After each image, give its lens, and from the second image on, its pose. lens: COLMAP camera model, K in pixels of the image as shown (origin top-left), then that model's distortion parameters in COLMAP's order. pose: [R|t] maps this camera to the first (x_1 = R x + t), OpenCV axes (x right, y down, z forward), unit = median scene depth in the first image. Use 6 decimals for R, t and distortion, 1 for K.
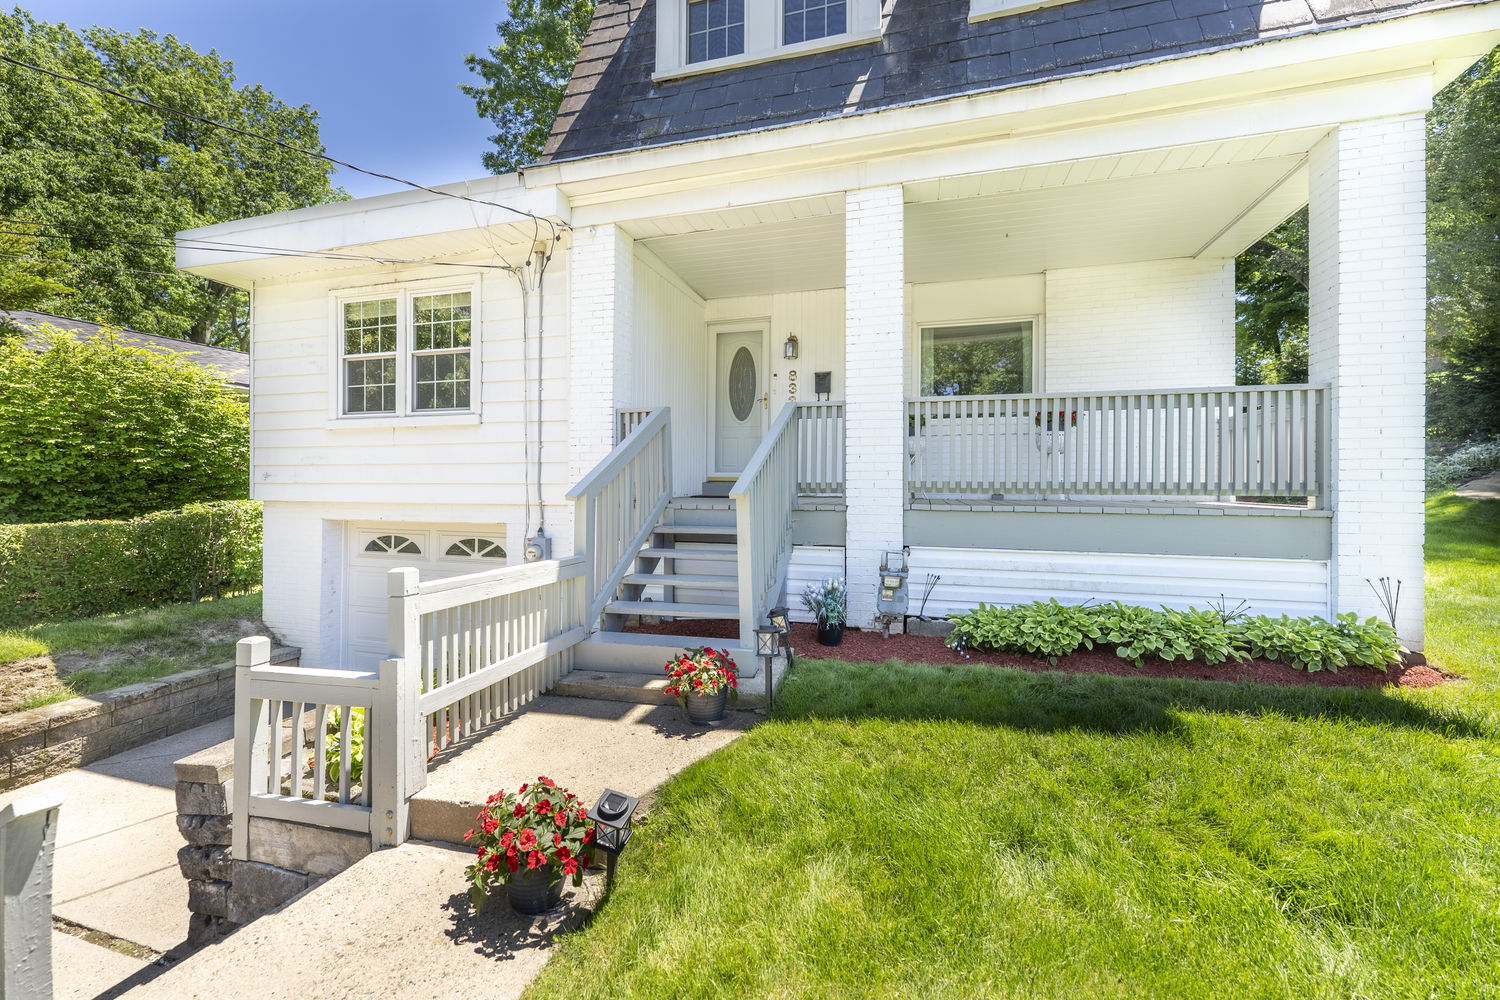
lens RADIAL K [[602.8, 0, 750.0], [0, 602.8, 500.0], [0, 0, 1]] dist [-0.001269, -0.000127]
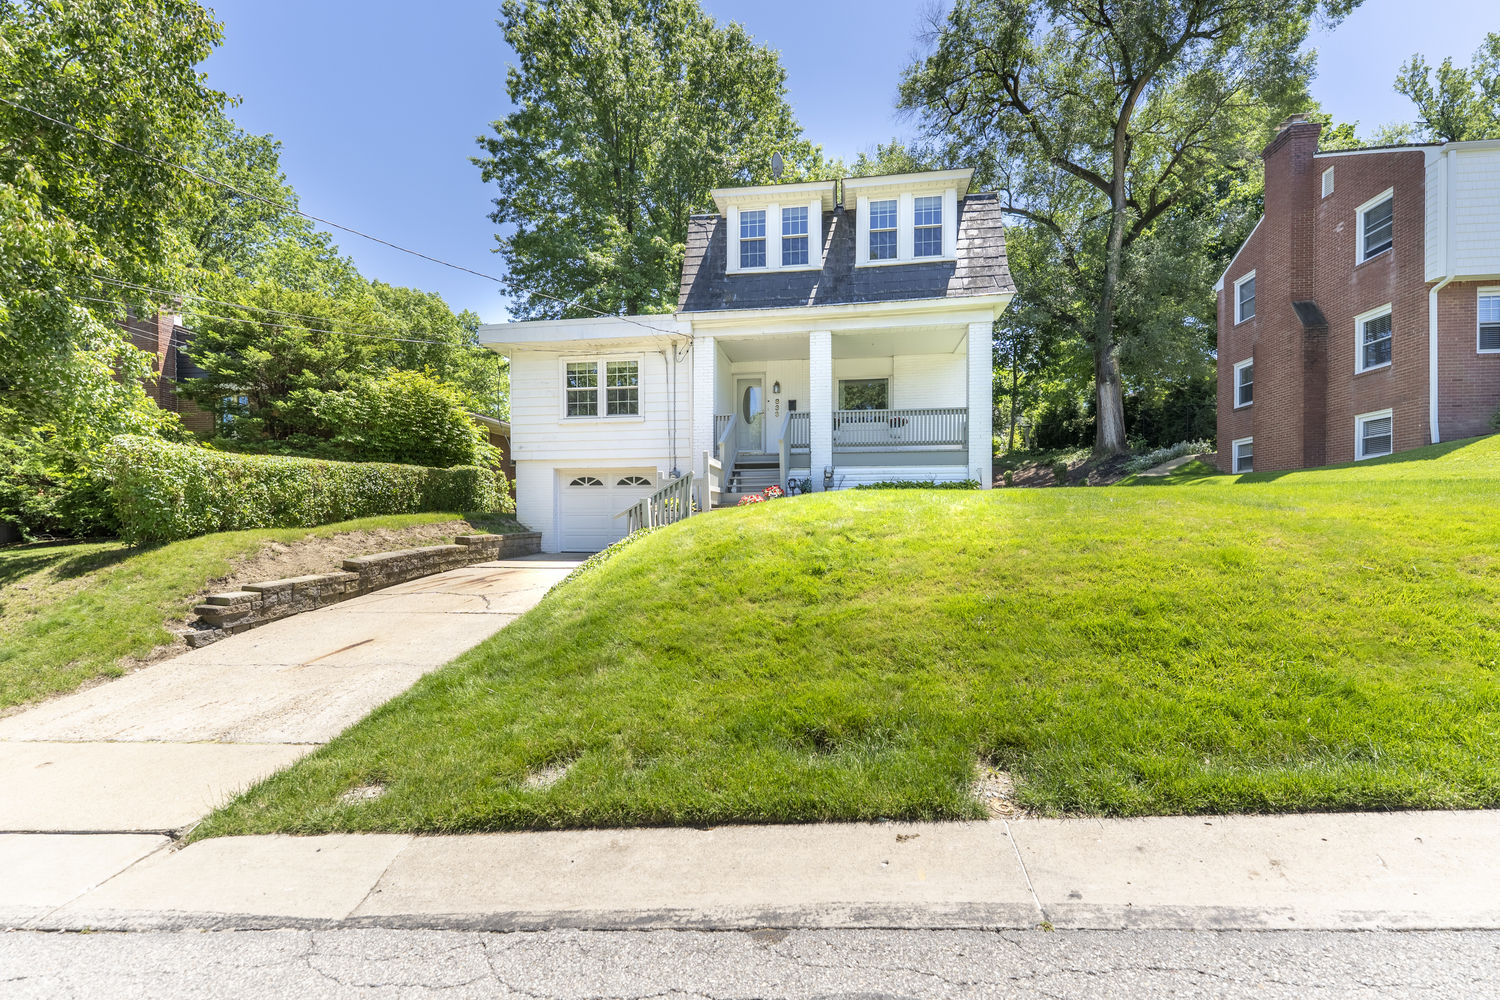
lens RADIAL K [[644.6, 0, 747.2], [0, 644.6, 538.2], [0, 0, 1]] dist [-0.000491, -0.000234]
pose [[0.990952, -0.010578, 0.133796, -0.381368], [0.009393, 0.999911, 0.009480, 0.273493], [-0.133885, -0.008137, 0.990963, -1.341915]]
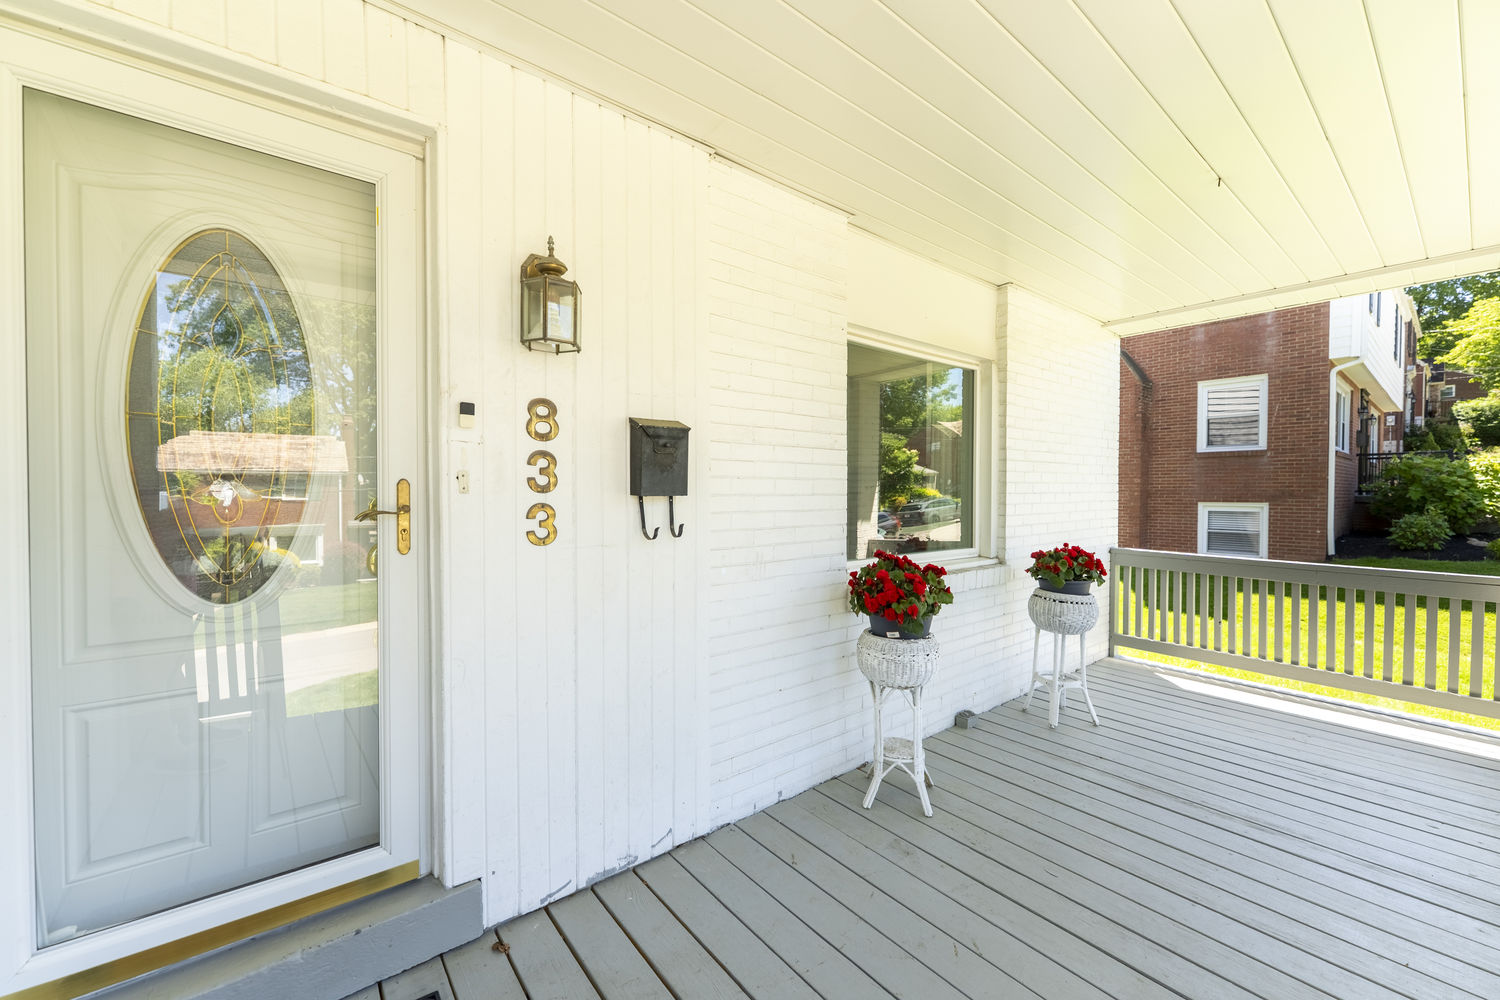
lens RADIAL K [[602.8, 0, 750.0], [0, 602.8, 500.0], [0, 0, 1]] dist [-0.001269, -0.000127]
pose [[0.581961, -0.012772, 0.813116, -0.091676], [0.009197, 0.999916, 0.009123, -0.204762], [-0.813165, 0.002169, 0.582030, 0.924873]]
